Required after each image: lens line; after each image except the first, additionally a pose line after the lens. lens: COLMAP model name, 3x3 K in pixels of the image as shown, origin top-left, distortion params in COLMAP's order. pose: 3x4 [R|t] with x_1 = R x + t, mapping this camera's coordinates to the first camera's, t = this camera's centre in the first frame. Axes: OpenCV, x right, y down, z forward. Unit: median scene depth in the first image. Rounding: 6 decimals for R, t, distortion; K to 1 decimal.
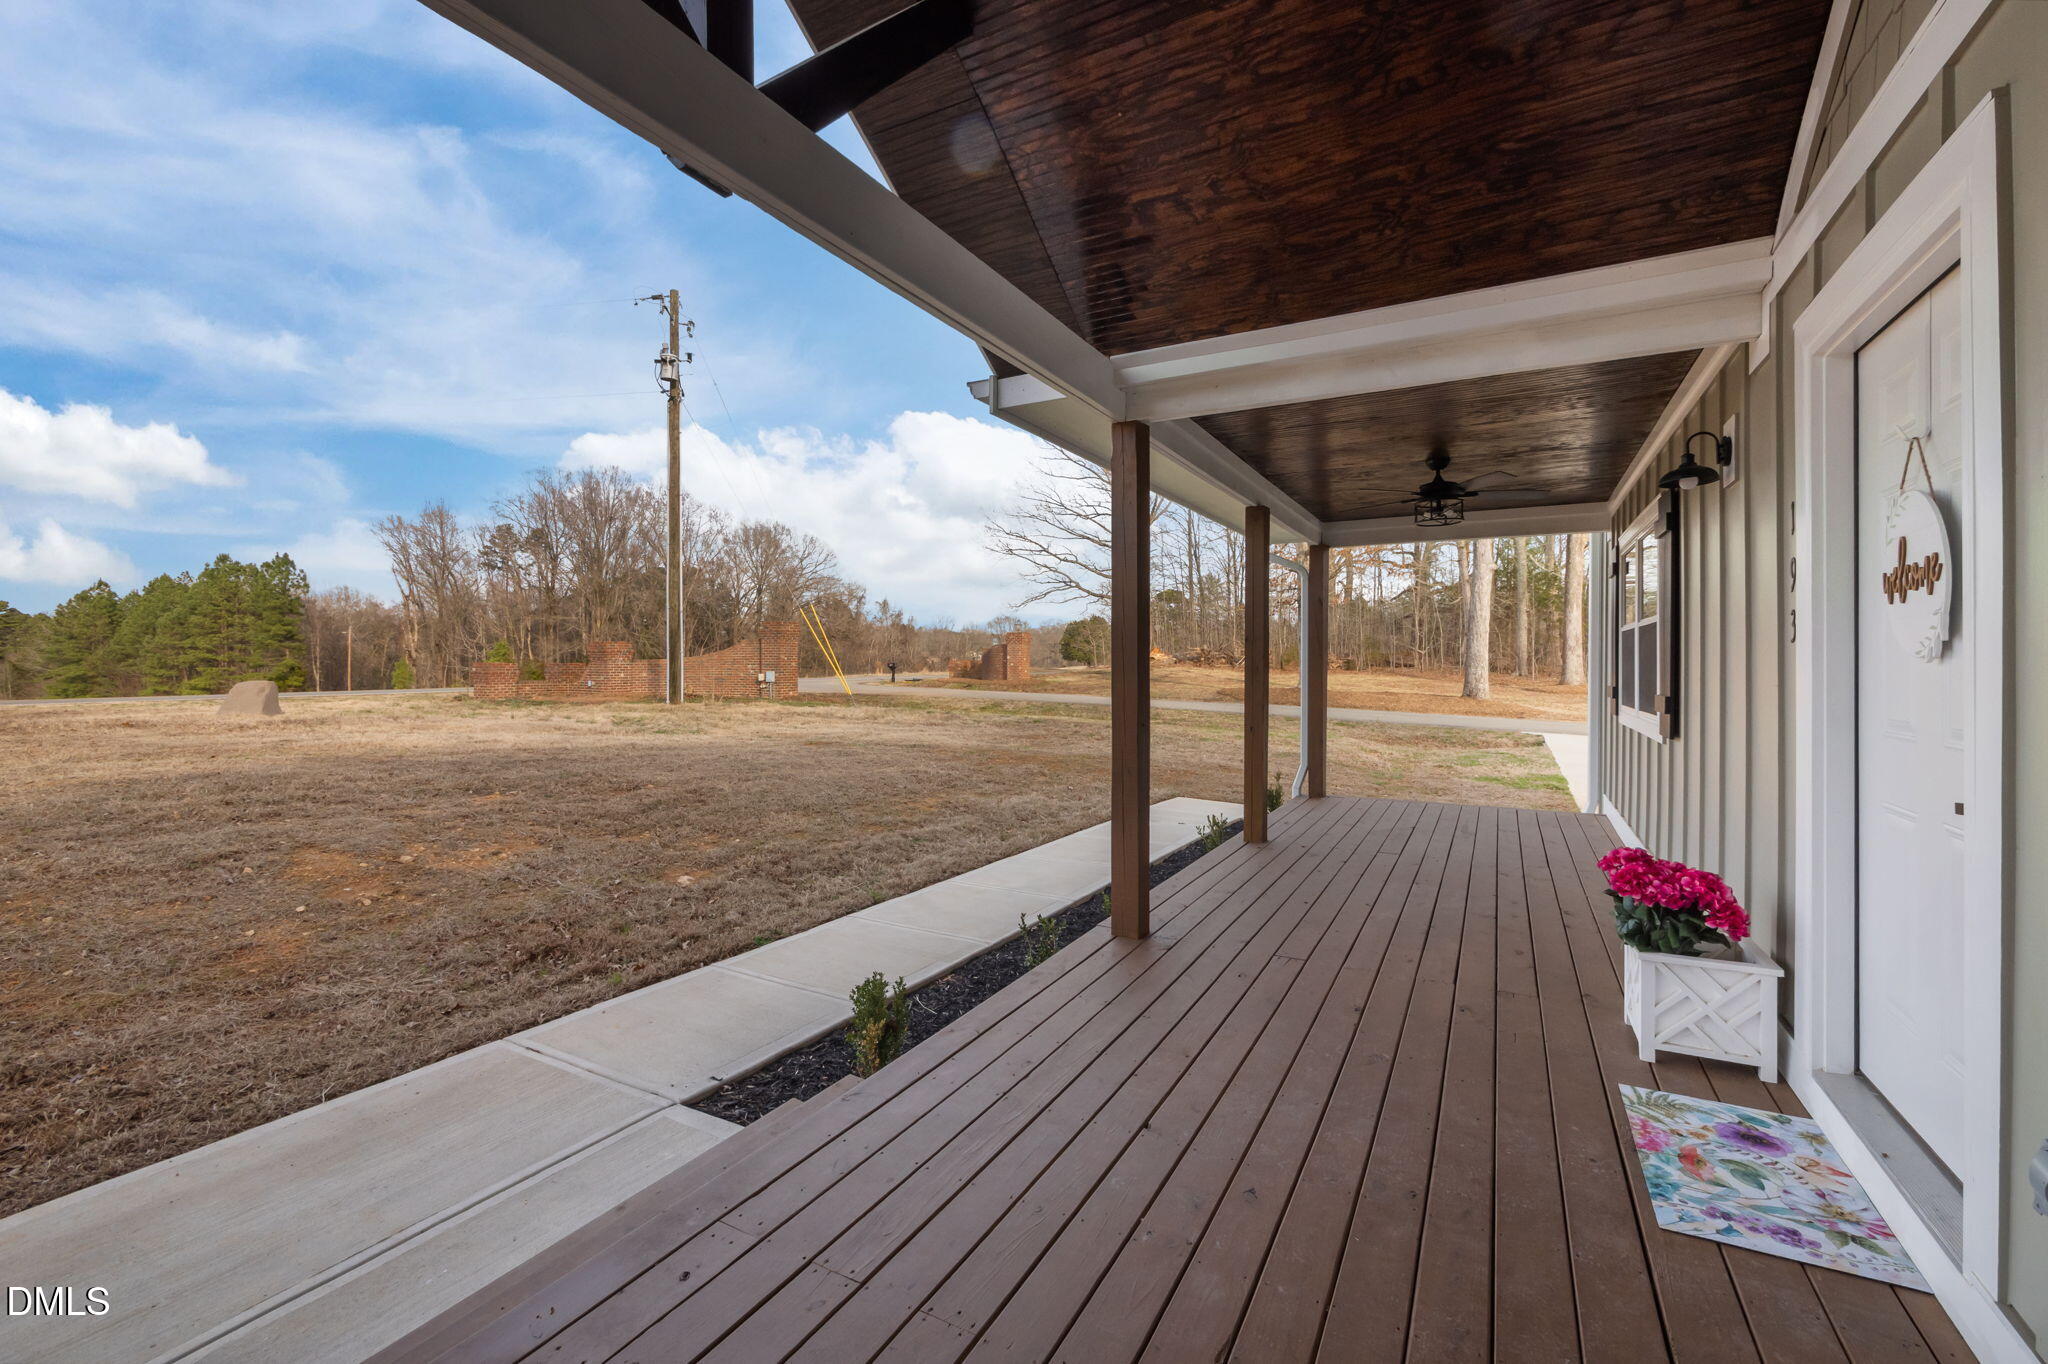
lens RADIAL K [[869.9, 0, 1023.0], [0, 869.9, 669.9], [0, 0, 1]] dist [-0.000534, 0.000006]
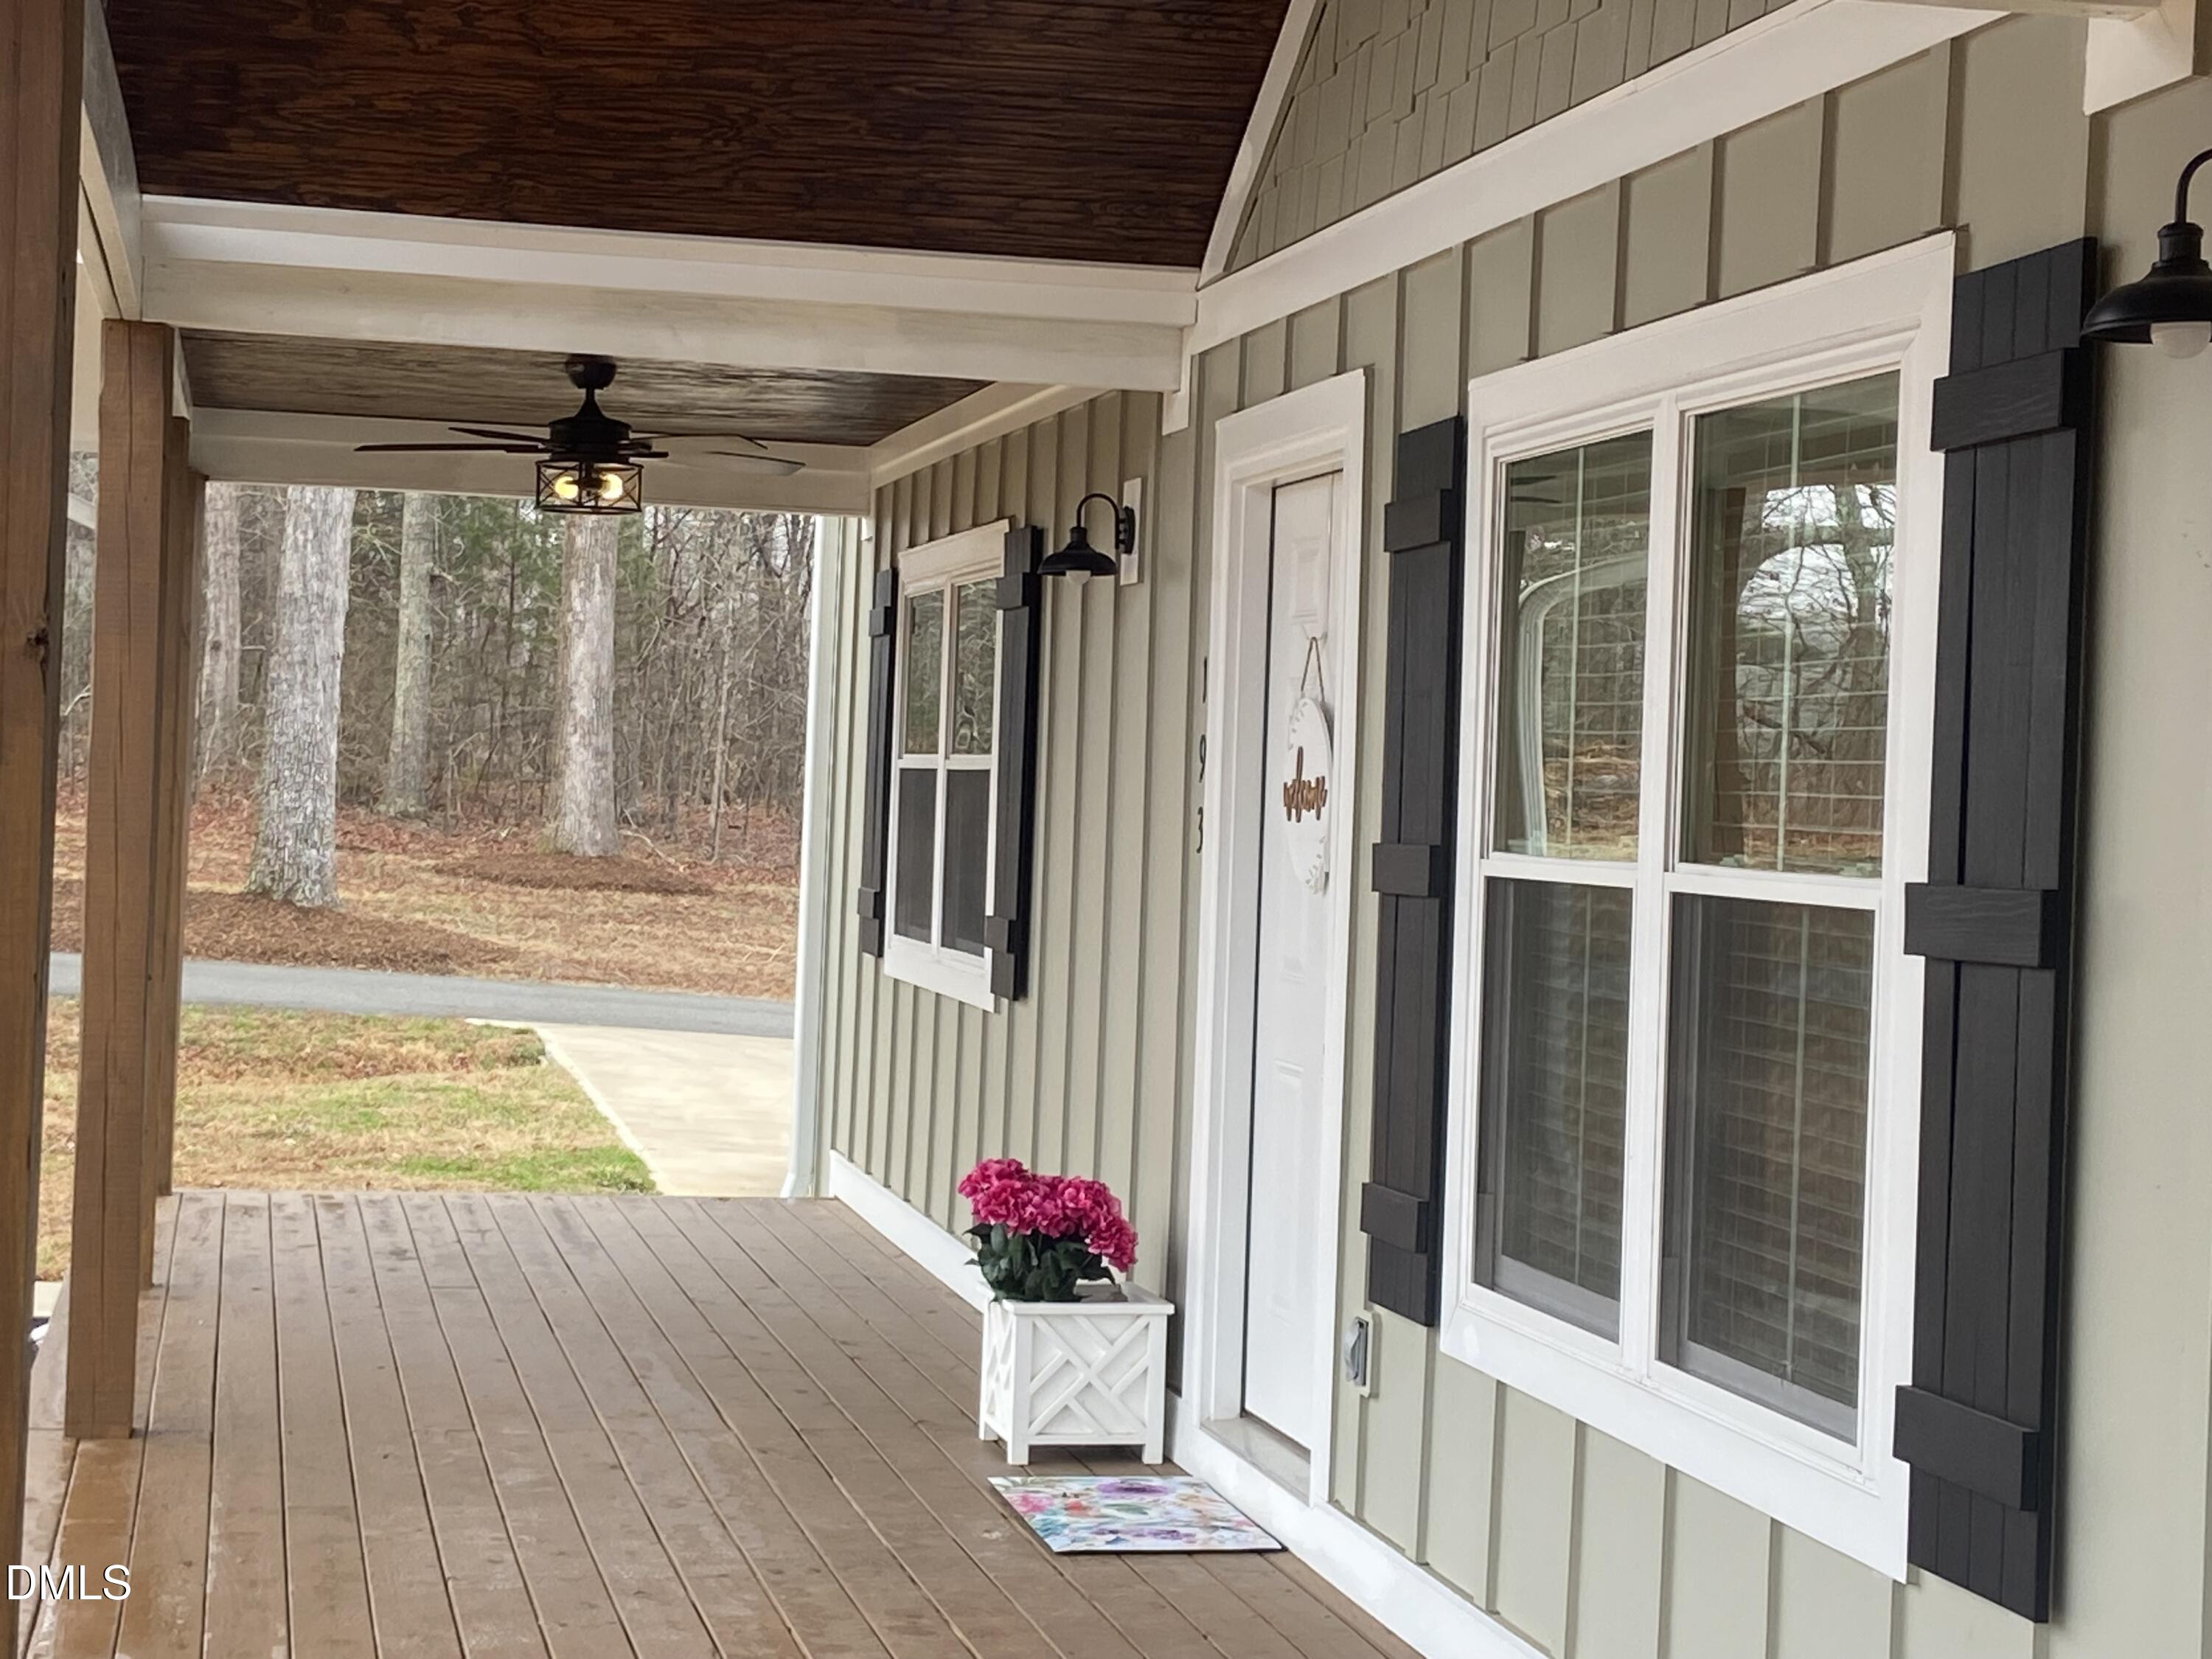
lens RADIAL K [[4062.0, 0, 1106.0], [0, 4062.0, 829.5], [0, 0, 1]] dist [0.500166, 0.091338]
pose [[0.757427, 0.023014, 0.652514, -1.304352], [-0.035515, 0.999351, 0.005979, -0.064065], [-0.651953, -0.027703, 0.757753, -1.429033]]
